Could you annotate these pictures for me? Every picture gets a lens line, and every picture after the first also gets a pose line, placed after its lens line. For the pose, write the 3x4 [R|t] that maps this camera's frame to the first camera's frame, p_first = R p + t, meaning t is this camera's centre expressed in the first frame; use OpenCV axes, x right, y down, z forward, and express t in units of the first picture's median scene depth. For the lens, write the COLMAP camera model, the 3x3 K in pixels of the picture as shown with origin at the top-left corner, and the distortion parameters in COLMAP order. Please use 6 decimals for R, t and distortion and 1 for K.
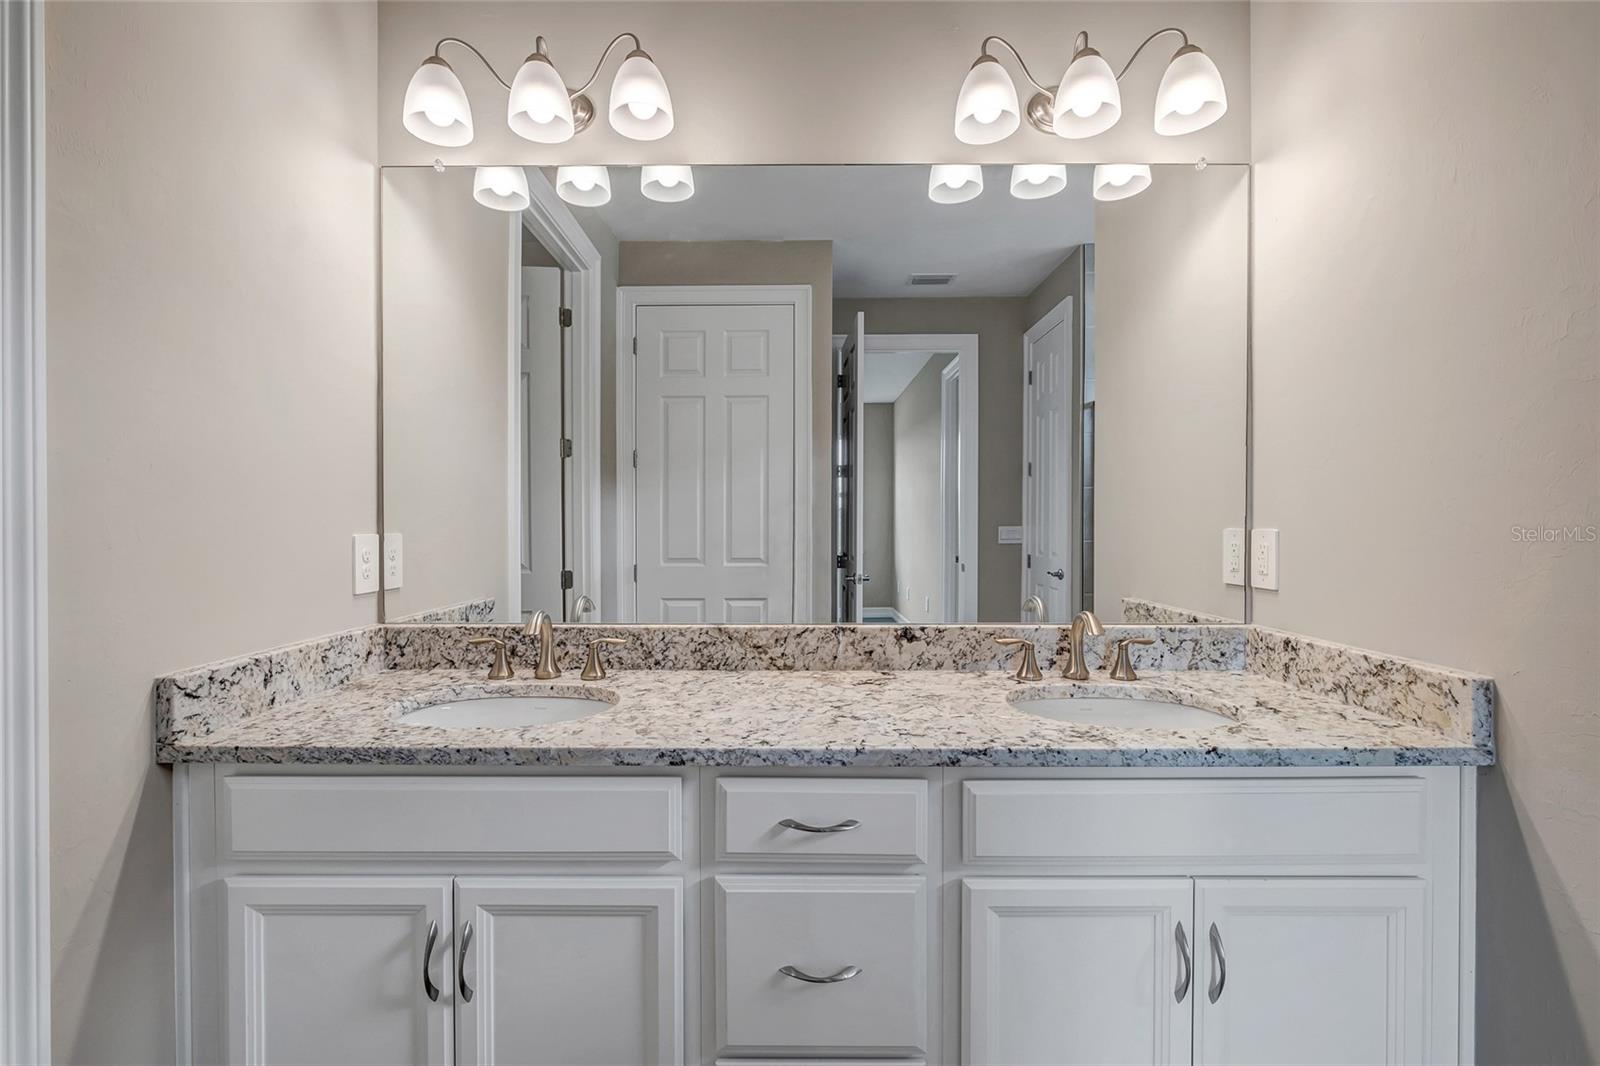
lens RADIAL K [[700.6, 0, 792.4], [0, 700.6, 534.7], [0, 0, 1]] dist [-0.005967, 0.000273]
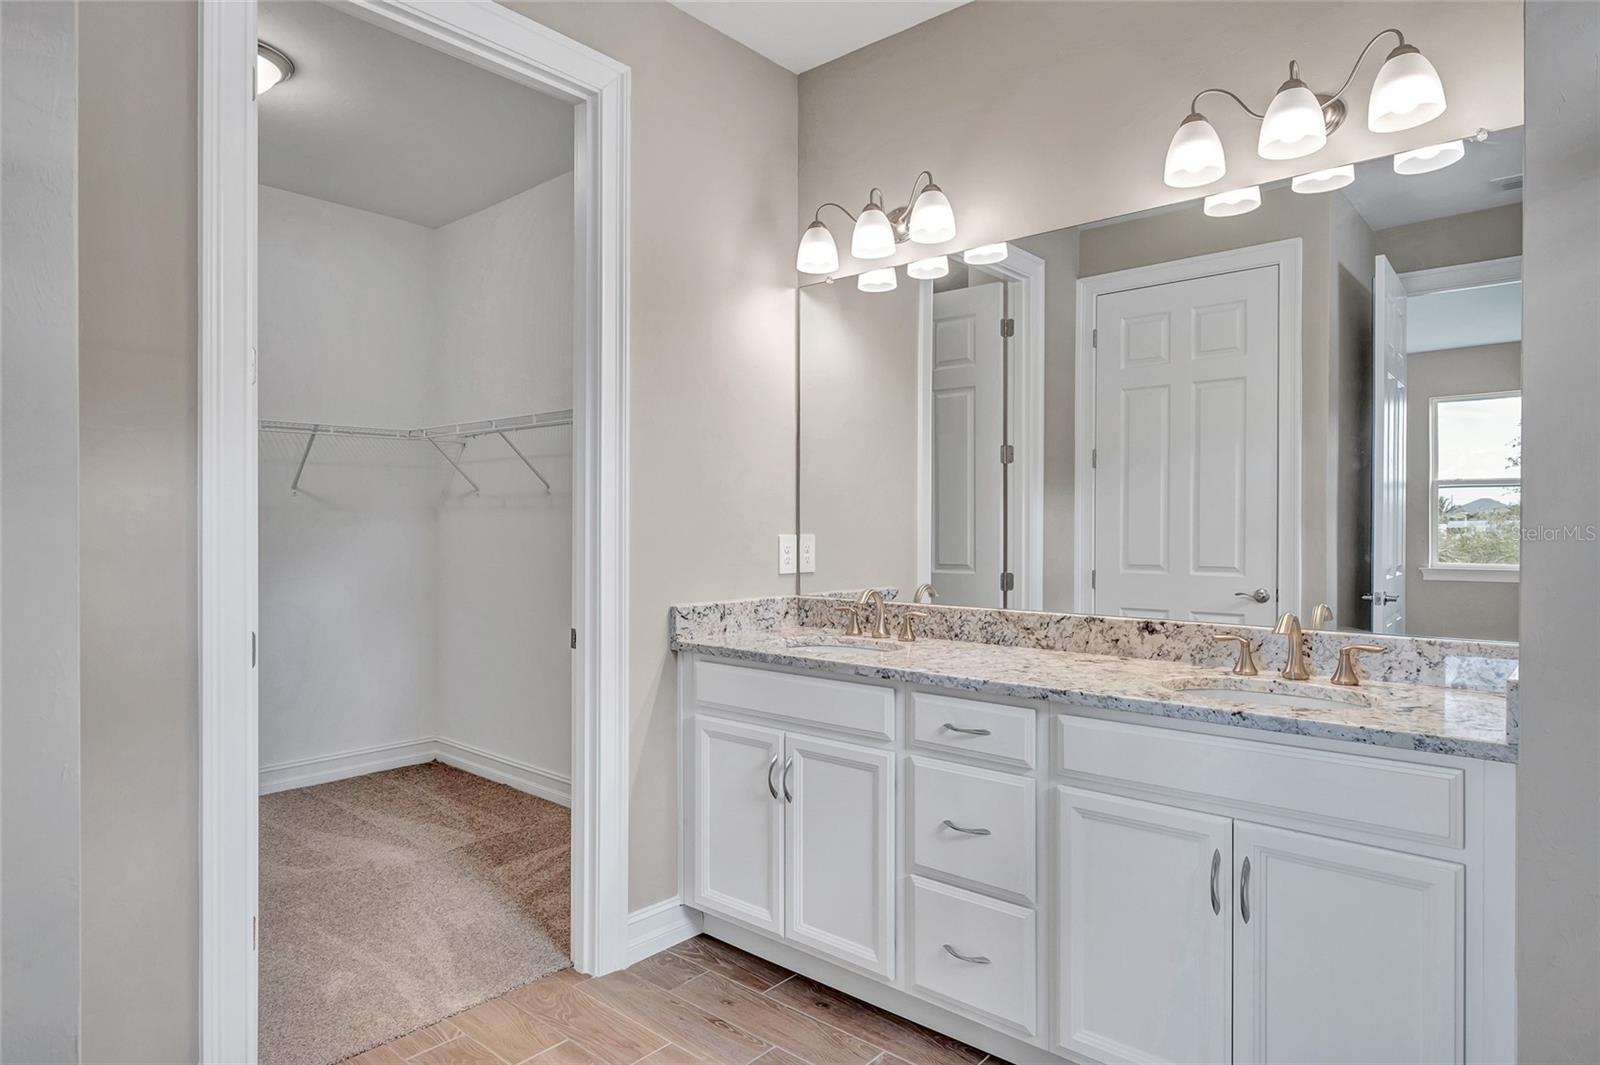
lens RADIAL K [[920.1, 0, 800.2], [0, 920.1, 539.6], [0, 0, 1]] dist [0.003623, -0.000453]
pose [[0.758420, 0.010677, -0.651678, 1.016418], [-0.010601, 0.999936, 0.004045, 0.001466], [0.651679, 0.003840, 0.758485, -0.707851]]
